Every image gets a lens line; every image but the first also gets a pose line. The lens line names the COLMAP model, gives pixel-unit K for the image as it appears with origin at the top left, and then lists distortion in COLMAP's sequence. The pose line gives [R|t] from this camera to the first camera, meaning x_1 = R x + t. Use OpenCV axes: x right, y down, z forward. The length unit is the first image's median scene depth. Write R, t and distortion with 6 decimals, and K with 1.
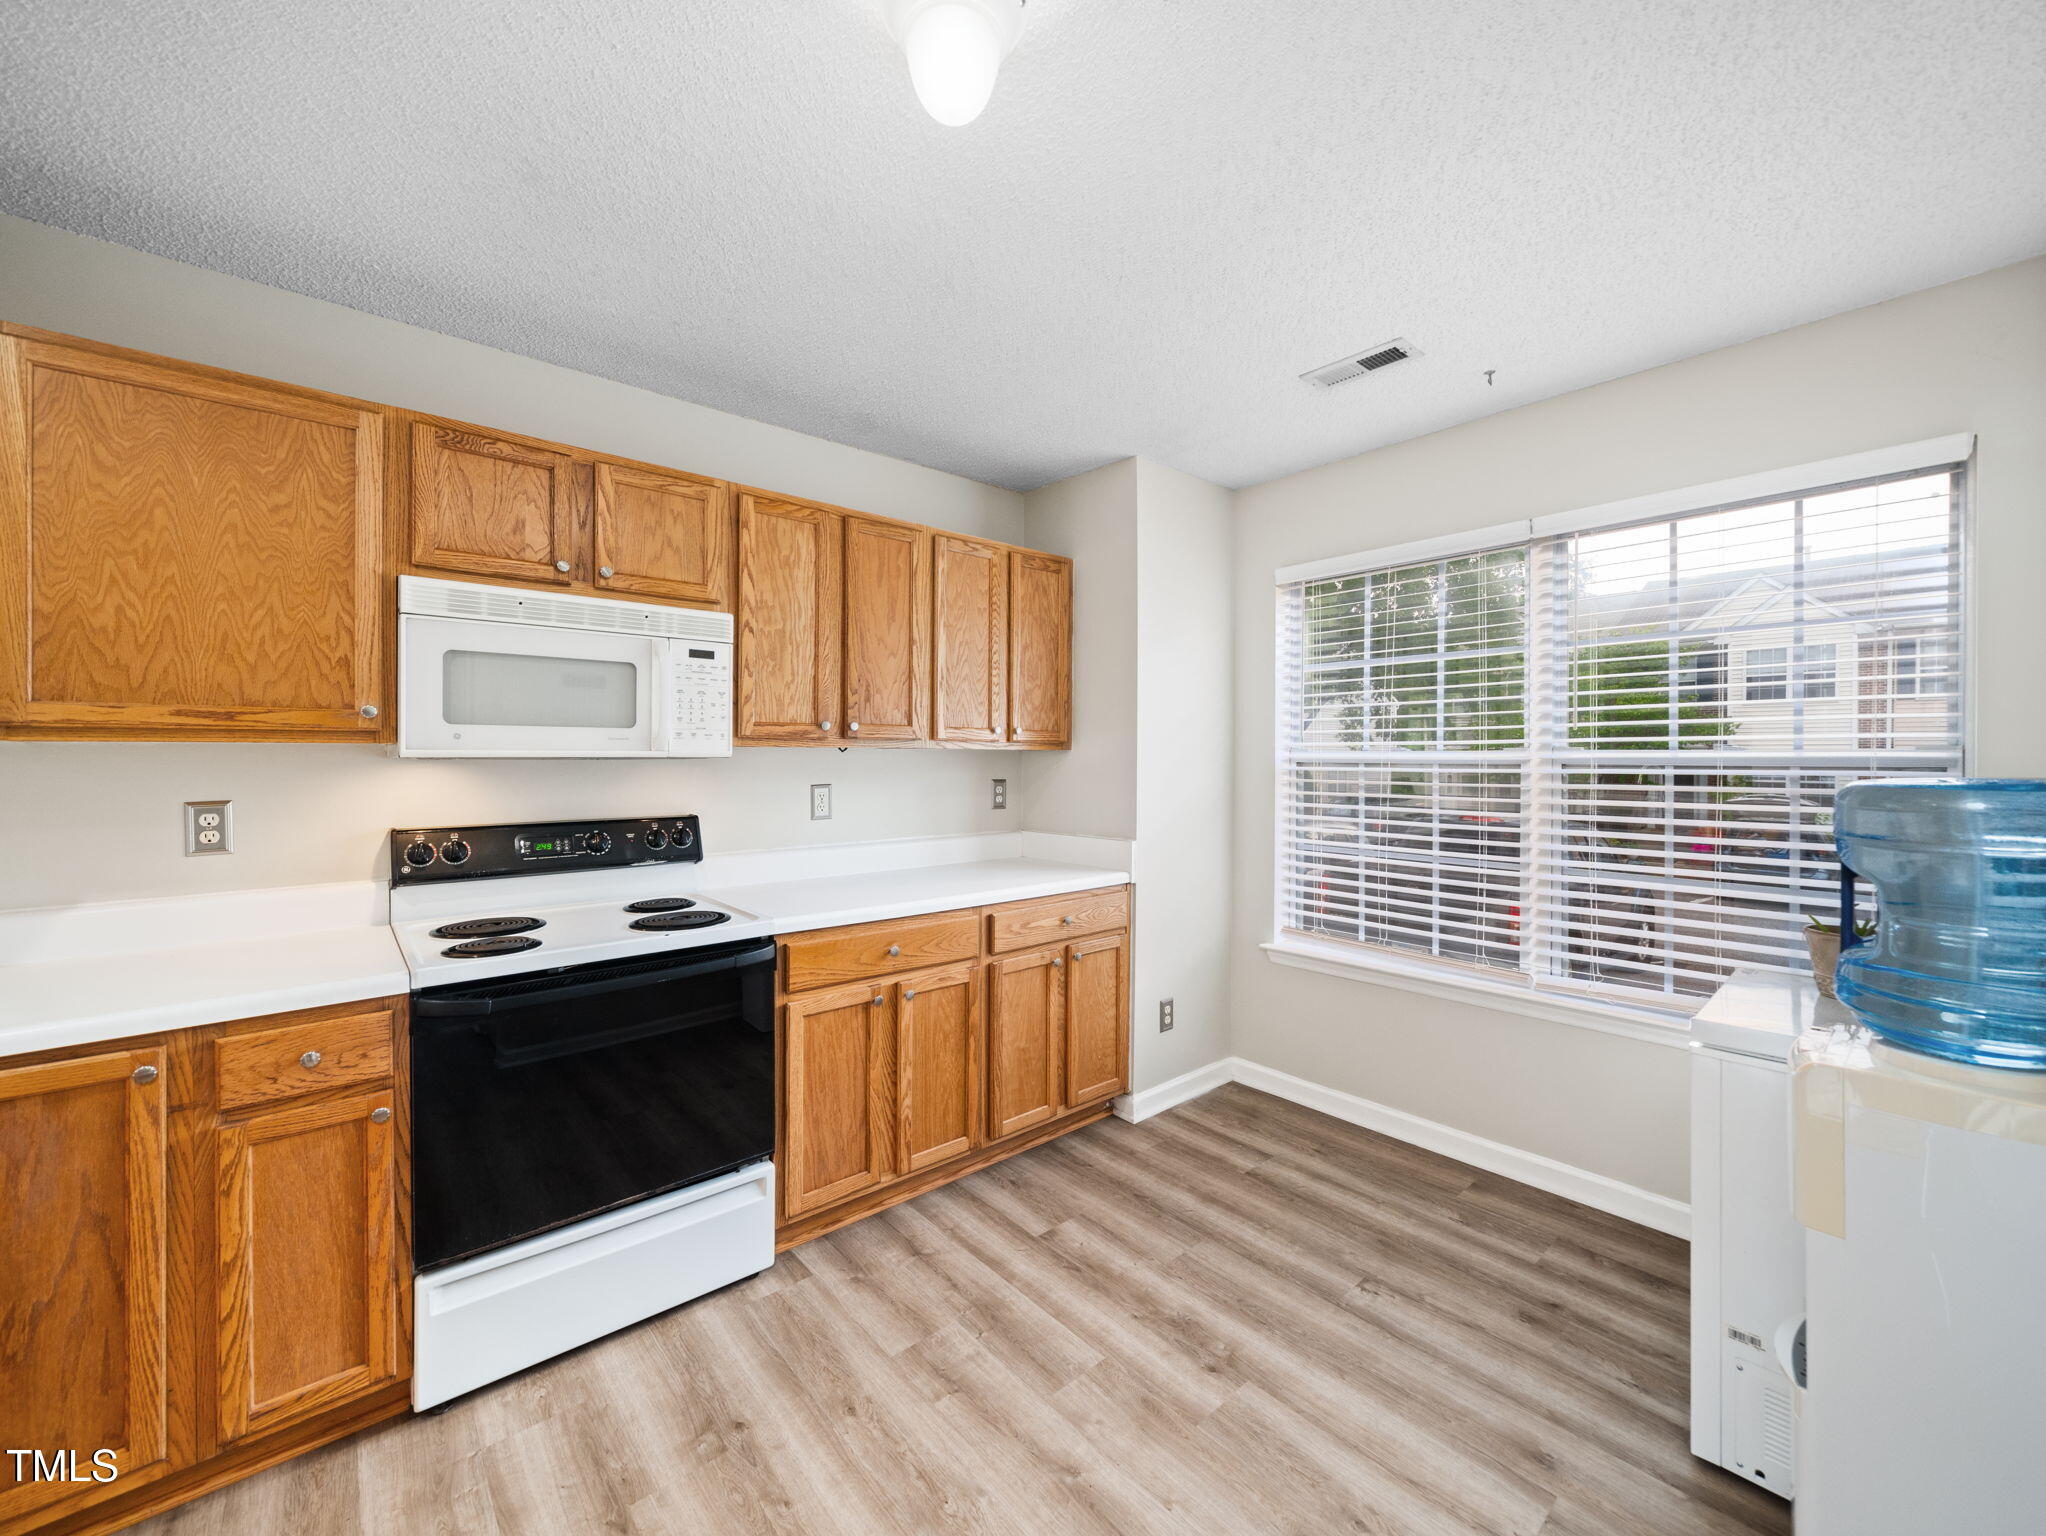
lens RADIAL K [[819.2, 0, 1024.5], [0, 819.2, 758.1], [0, 0, 1]] dist [-0.001744, 0.000030]
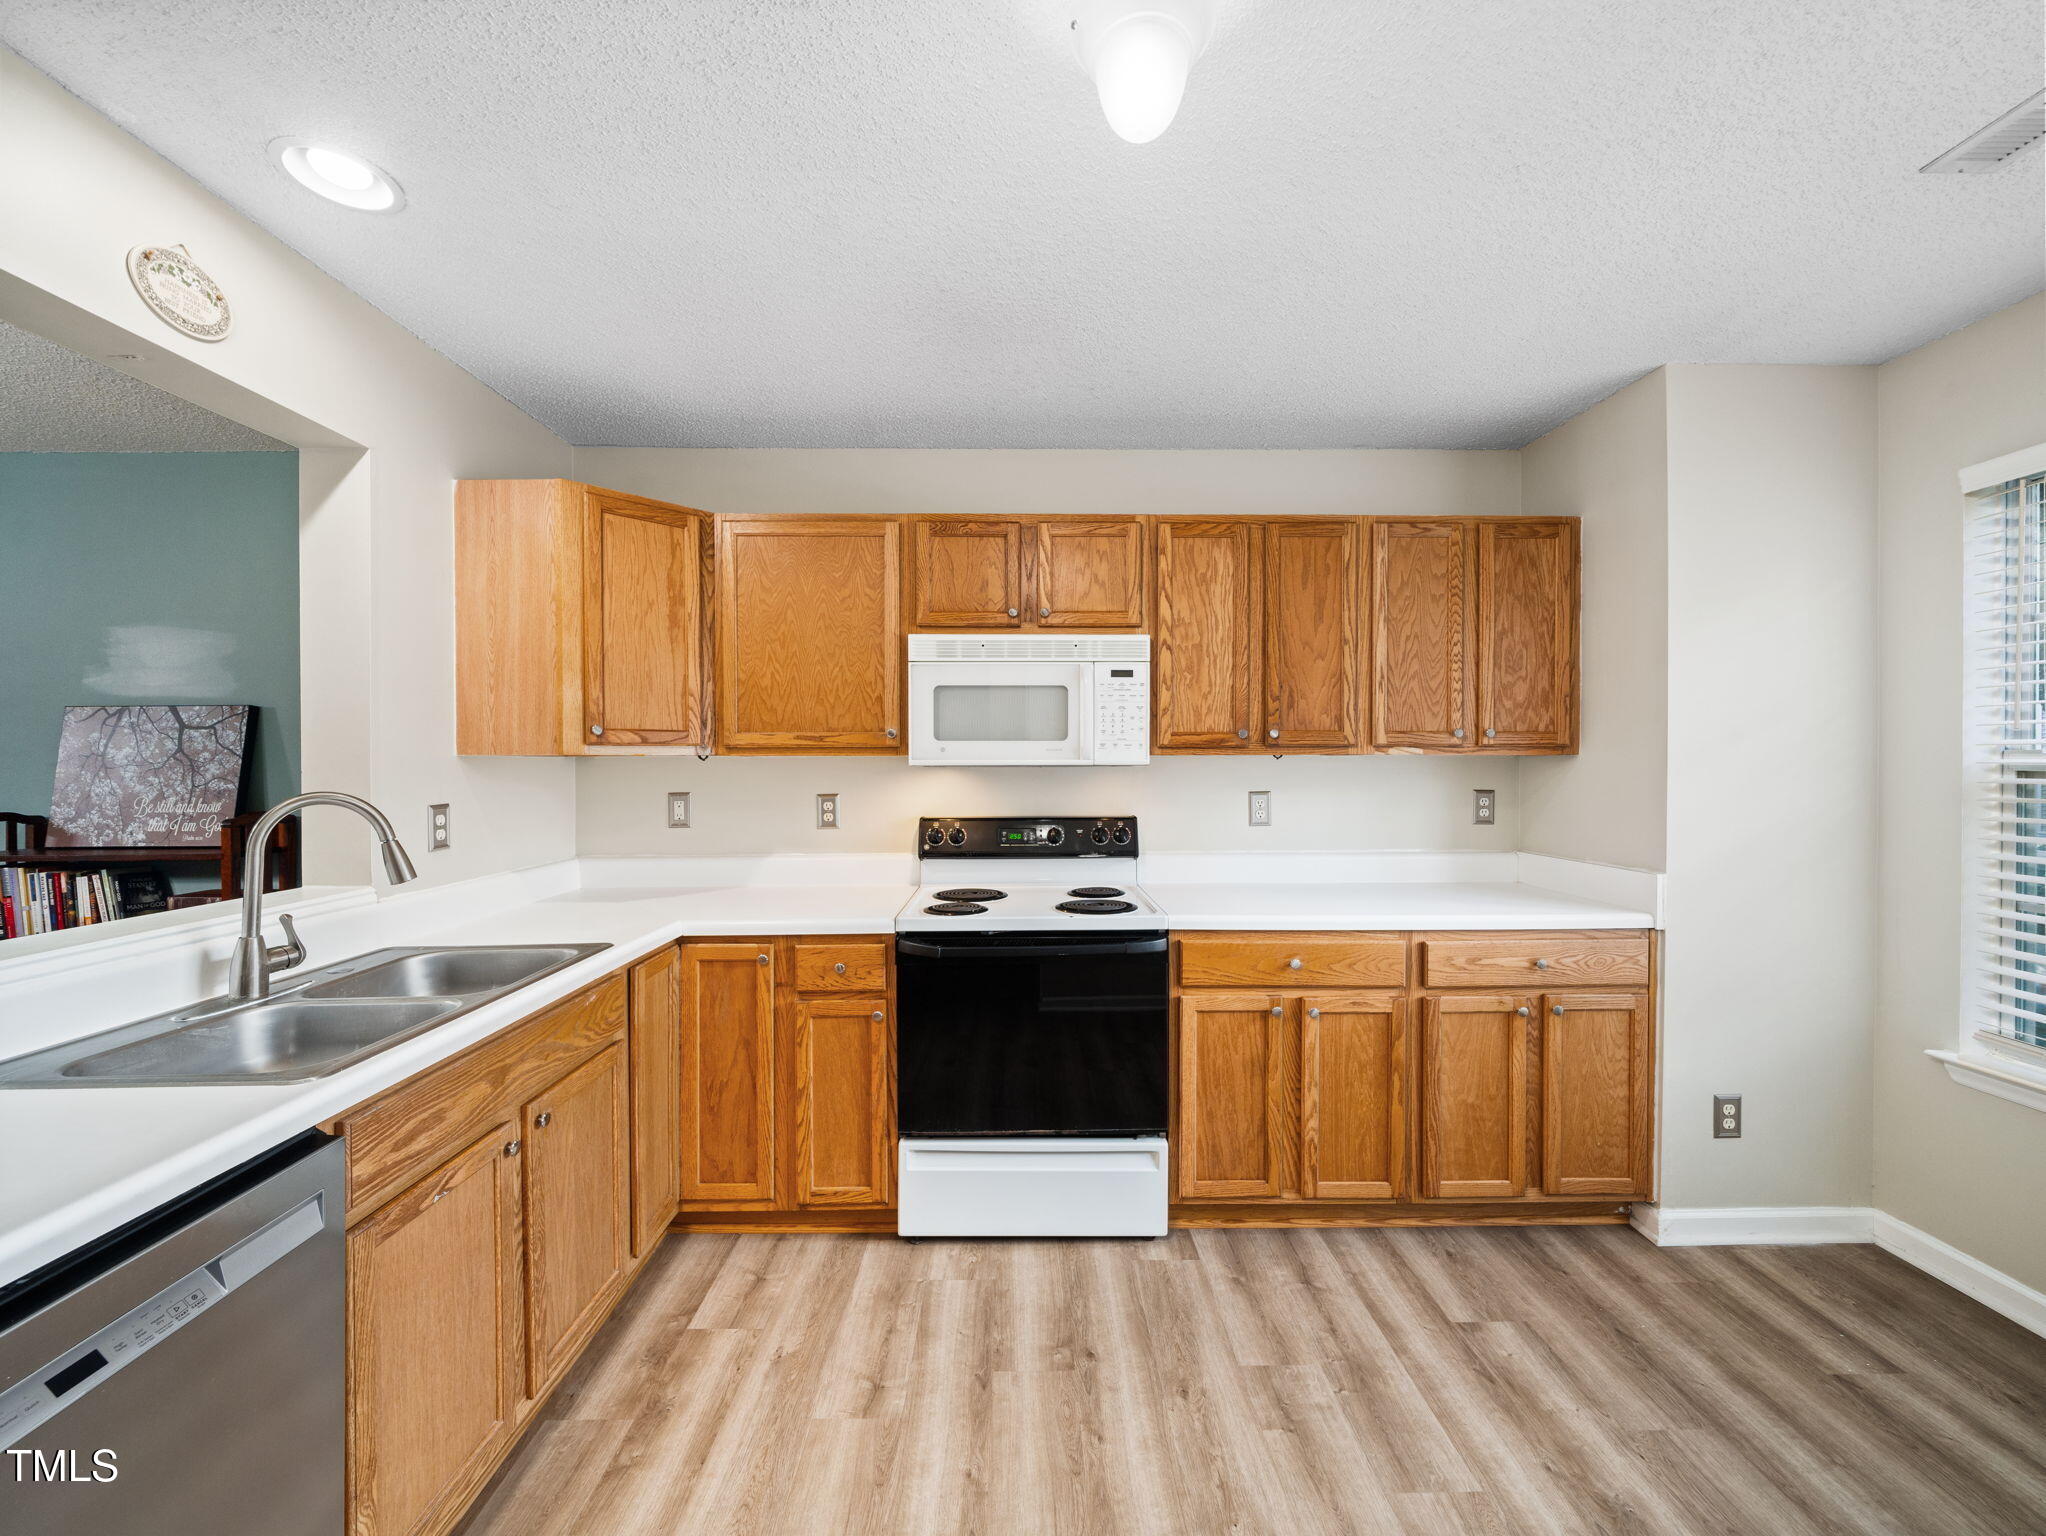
lens RADIAL K [[801.5, 0, 1023.0], [0, 801.5, 768.0], [0, 0, 1]] dist [-0.001431, -0.000268]
pose [[0.762427, 0.001400, -0.647072, 0.214911], [0.001401, 0.999992, 0.003815, -0.001065], [0.647072, -0.003815, 0.762419, 0.070043]]
